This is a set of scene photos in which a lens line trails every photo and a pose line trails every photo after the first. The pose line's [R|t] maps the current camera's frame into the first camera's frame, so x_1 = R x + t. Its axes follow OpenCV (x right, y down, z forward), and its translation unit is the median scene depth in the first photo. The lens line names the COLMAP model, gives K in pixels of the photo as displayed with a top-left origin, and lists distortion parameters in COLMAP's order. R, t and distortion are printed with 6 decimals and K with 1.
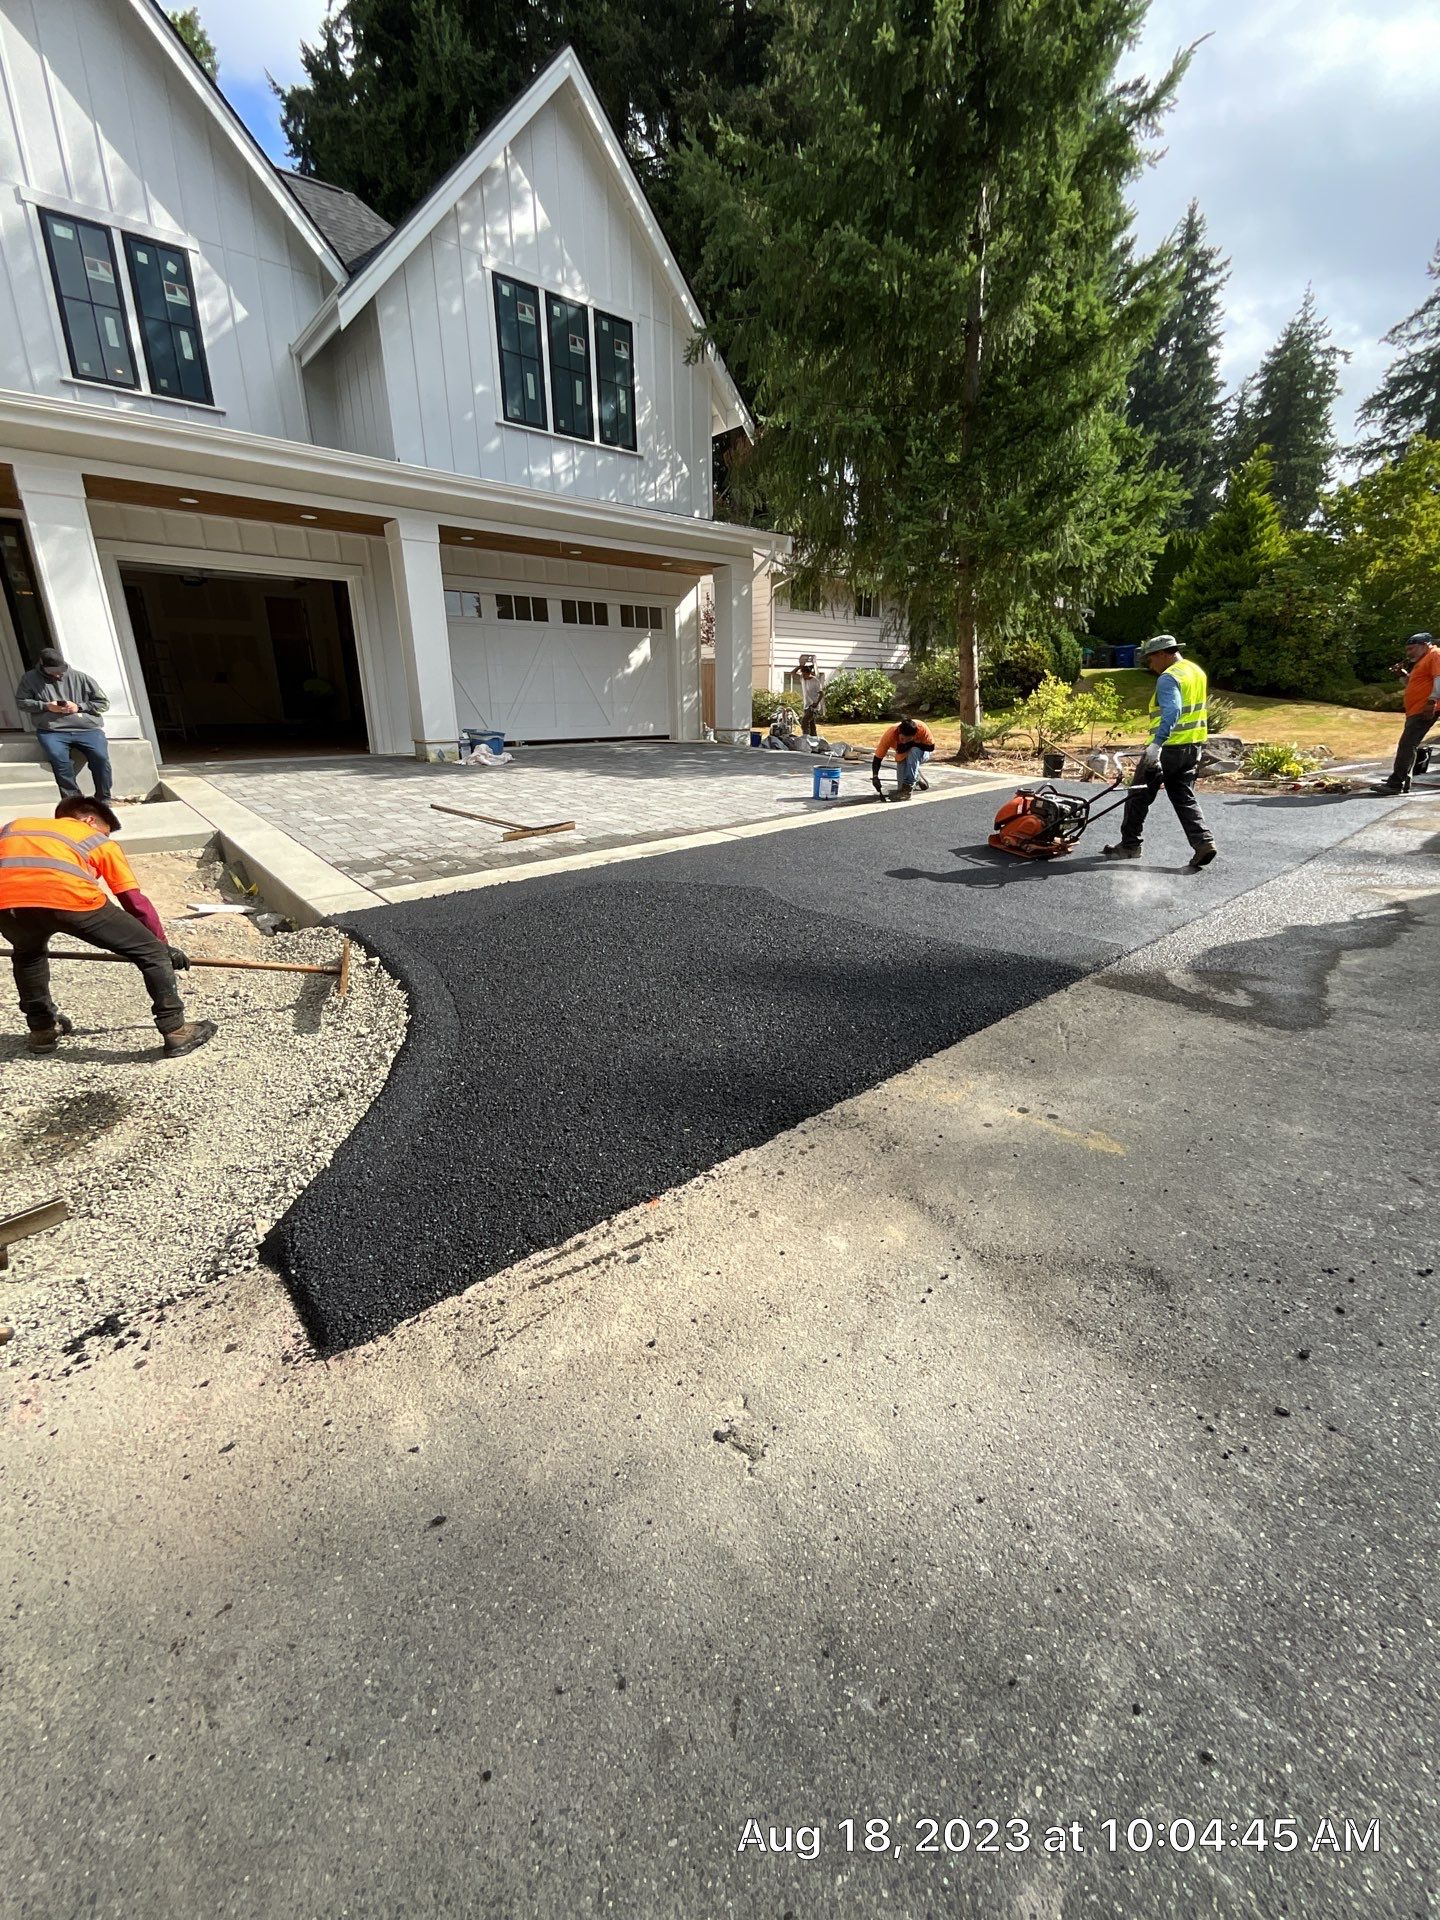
lens RADIAL K [[780.4, 0, 720.0], [0, 780.4, 960.0], [0, 0, 1]] dist [-0.002060, -0.000409]
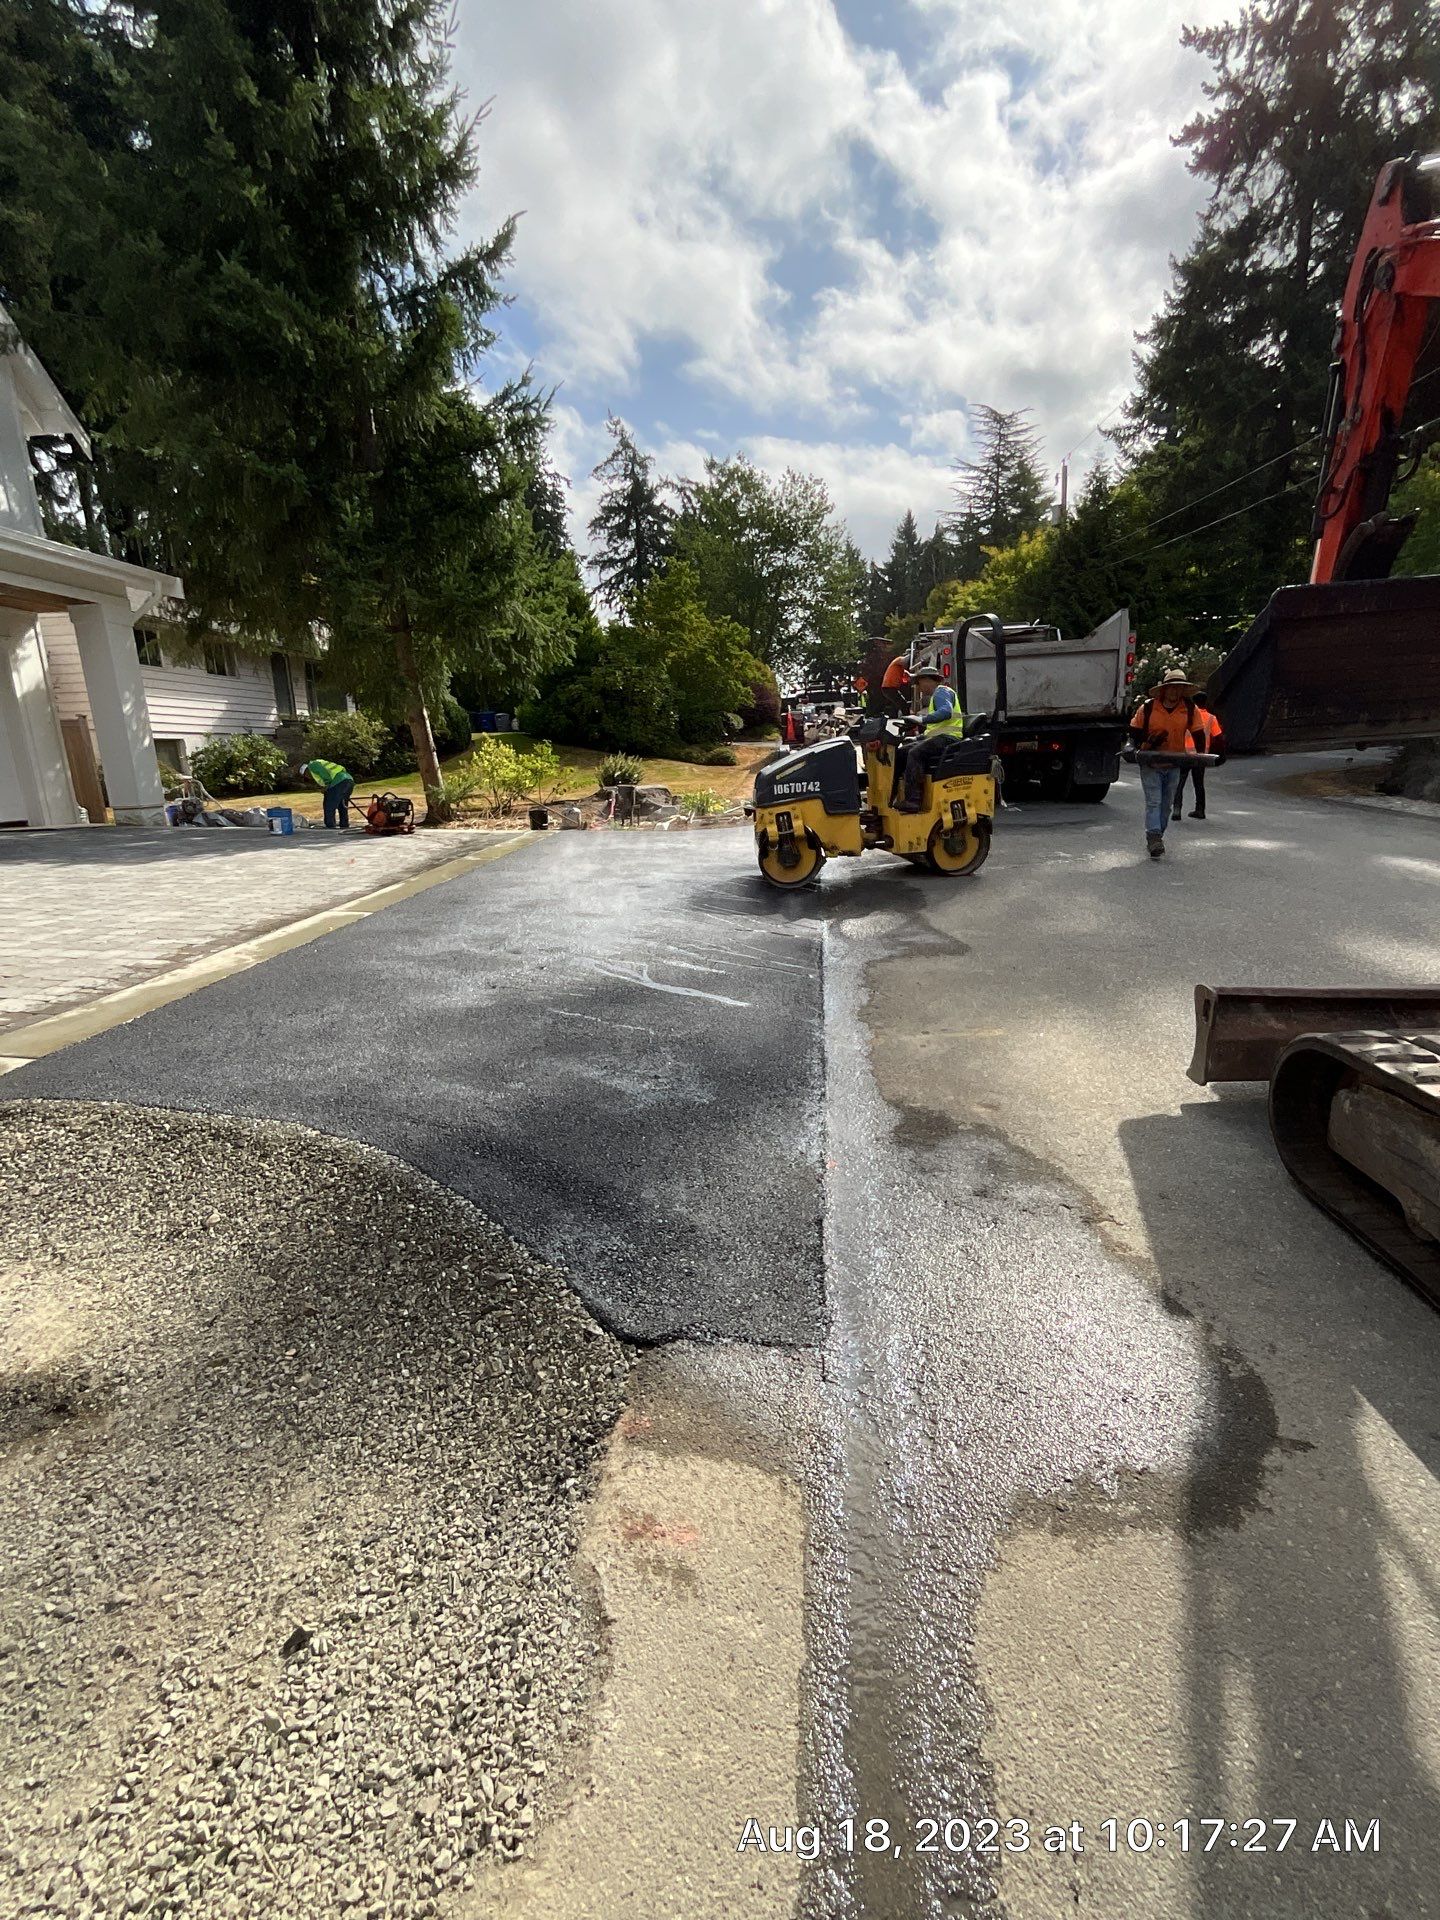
lens RADIAL K [[827.7, 0, 720.0], [0, 827.7, 960.0], [0, 0, 1]] dist [0.000701, 0.000304]
pose [[0.732198, -0.183683, 0.655856, -0.135381], [0.243656, 0.969862, -0.000392, -0.002685], [-0.636017, 0.160090, 0.754886, 0.020867]]
